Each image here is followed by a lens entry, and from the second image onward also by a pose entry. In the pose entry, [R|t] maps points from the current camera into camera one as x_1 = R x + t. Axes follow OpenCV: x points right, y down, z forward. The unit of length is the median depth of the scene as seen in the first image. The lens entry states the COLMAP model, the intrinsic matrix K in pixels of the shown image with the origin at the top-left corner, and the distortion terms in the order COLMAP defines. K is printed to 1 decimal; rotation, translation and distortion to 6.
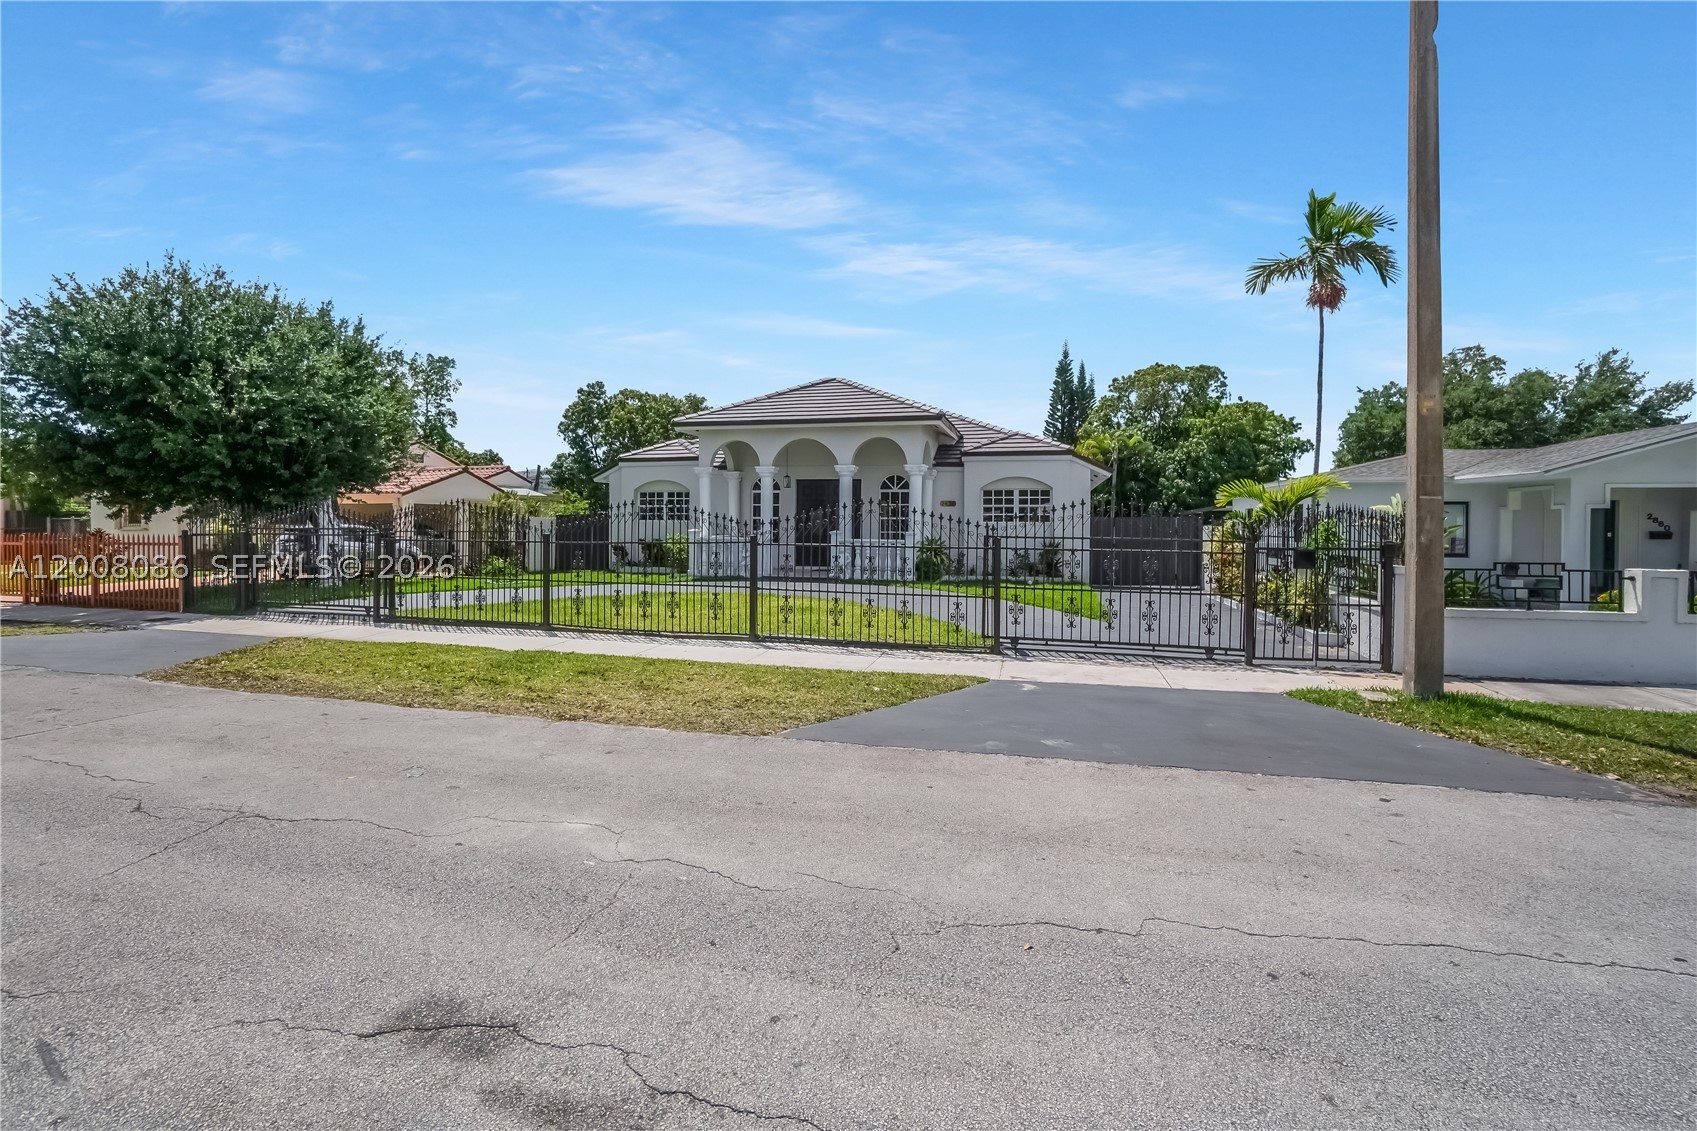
lens RADIAL K [[789.4, 0, 842.7], [0, 789.4, 536.6], [0, 0, 1]] dist [-0.034104, 0.000489]
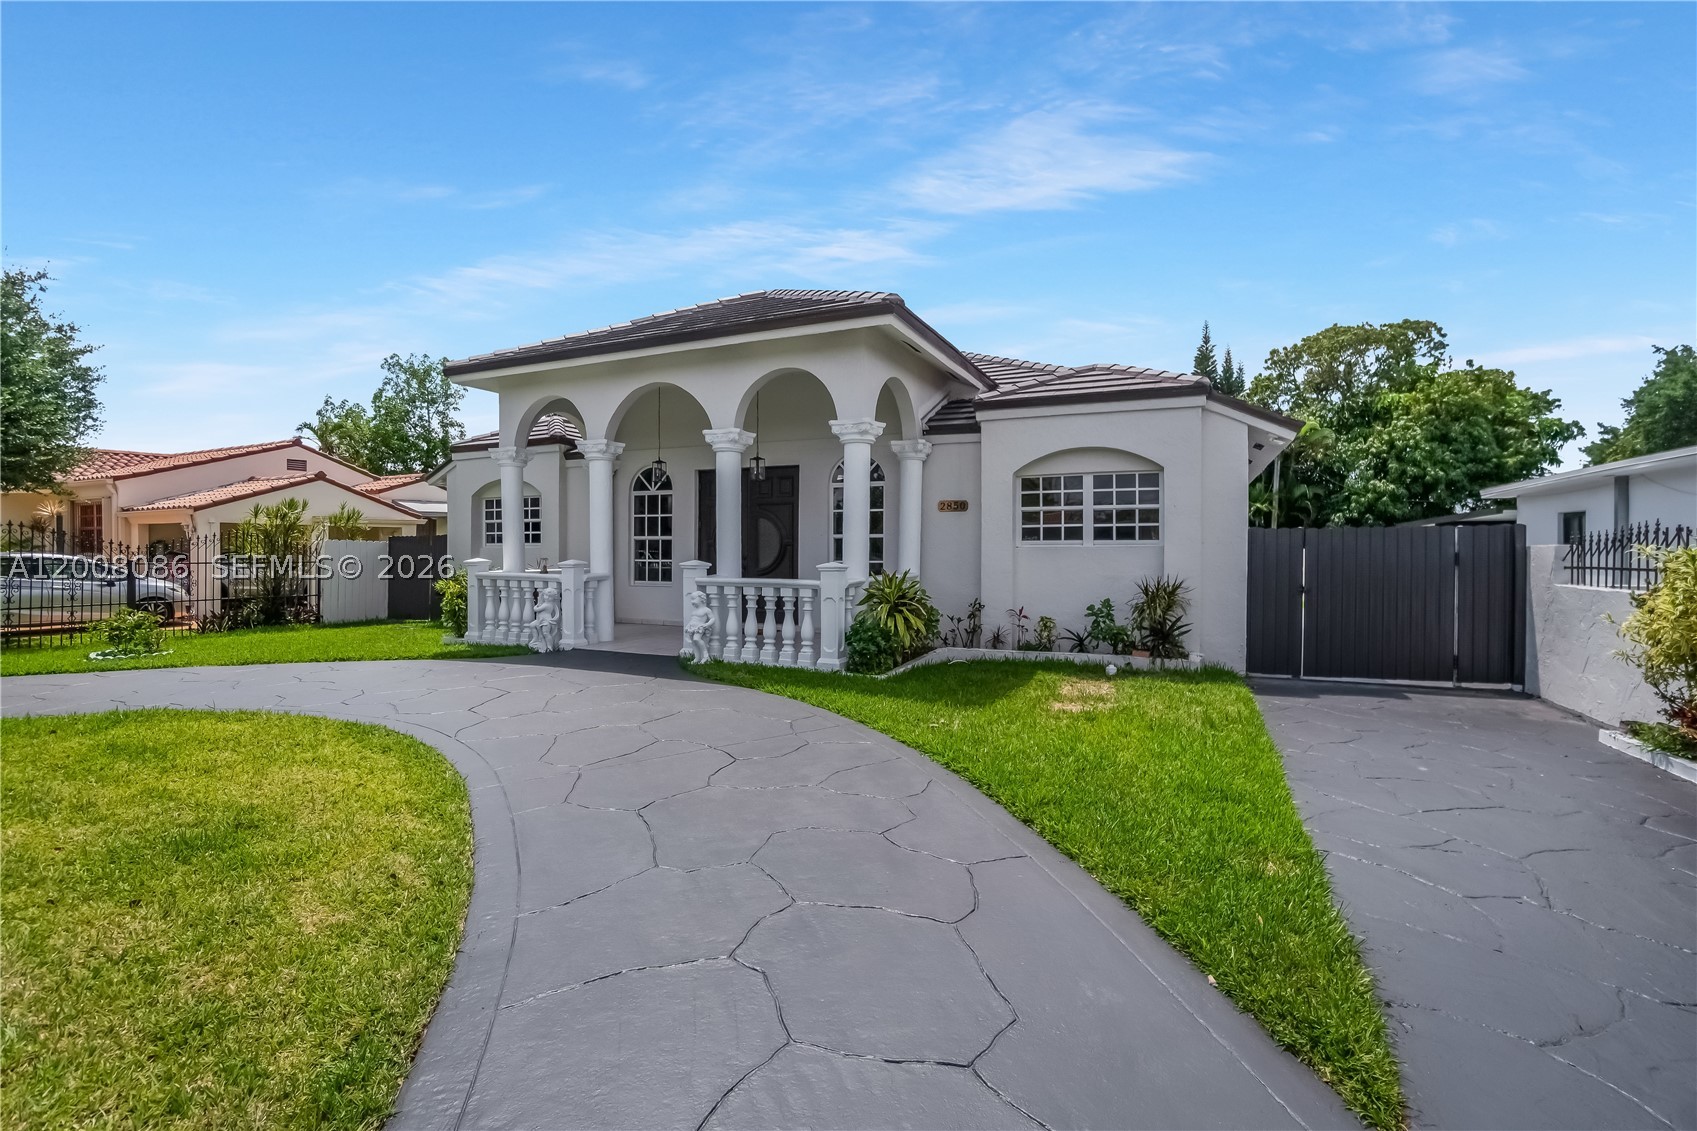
lens RADIAL K [[748.1, 0, 848.5], [0, 748.1, 565.5], [0, 0, 1]] dist [-0.023887, 0.000304]
pose [[0.984804, -0.002817, -0.173647, 0.152476], [0.004101, 0.999967, 0.007039, -0.006670], [0.173621, -0.007644, 0.984783, 0.510852]]
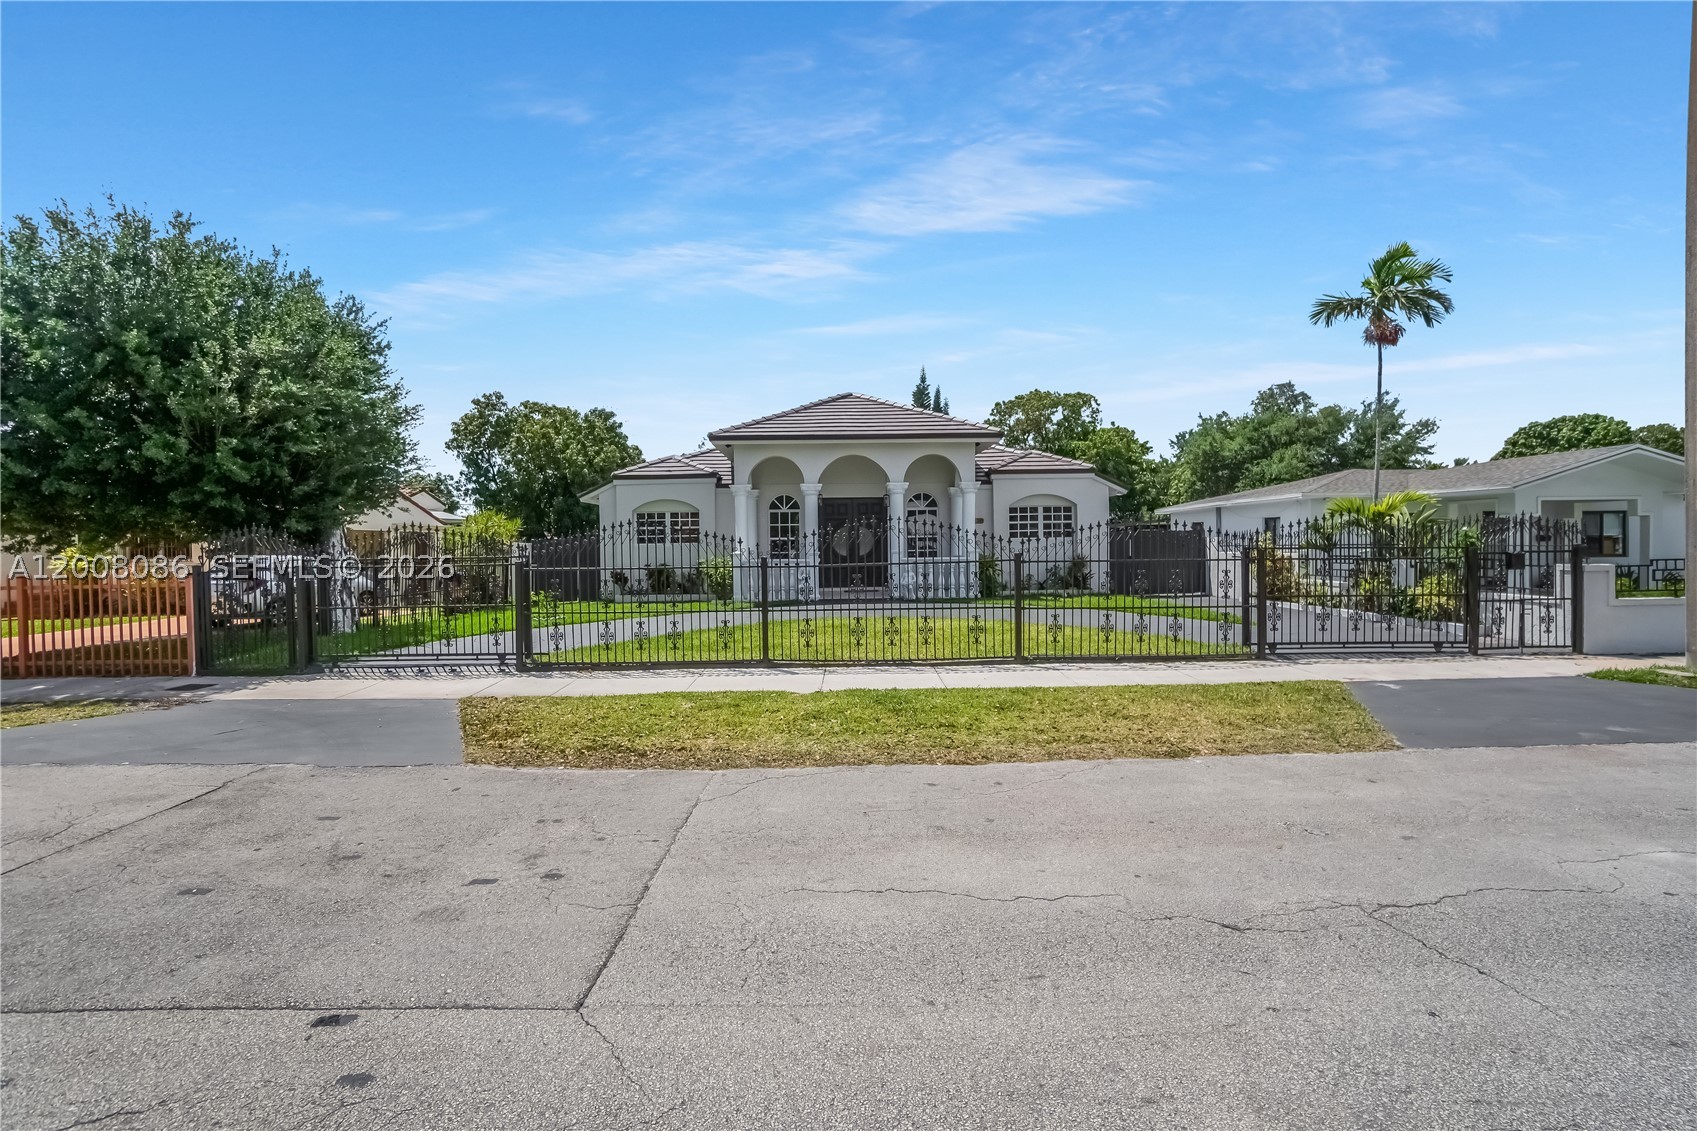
lens RADIAL K [[780.4, 0, 848.5], [0, 780.4, 565.5], [0, 0, 1]] dist [-0.034466, 0.000625]
pose [[0.963402, -0.028448, 0.266546, -0.296071], [0.025580, 0.999572, 0.014224, -0.002775], [-0.266836, -0.006886, 0.963717, 0.077410]]
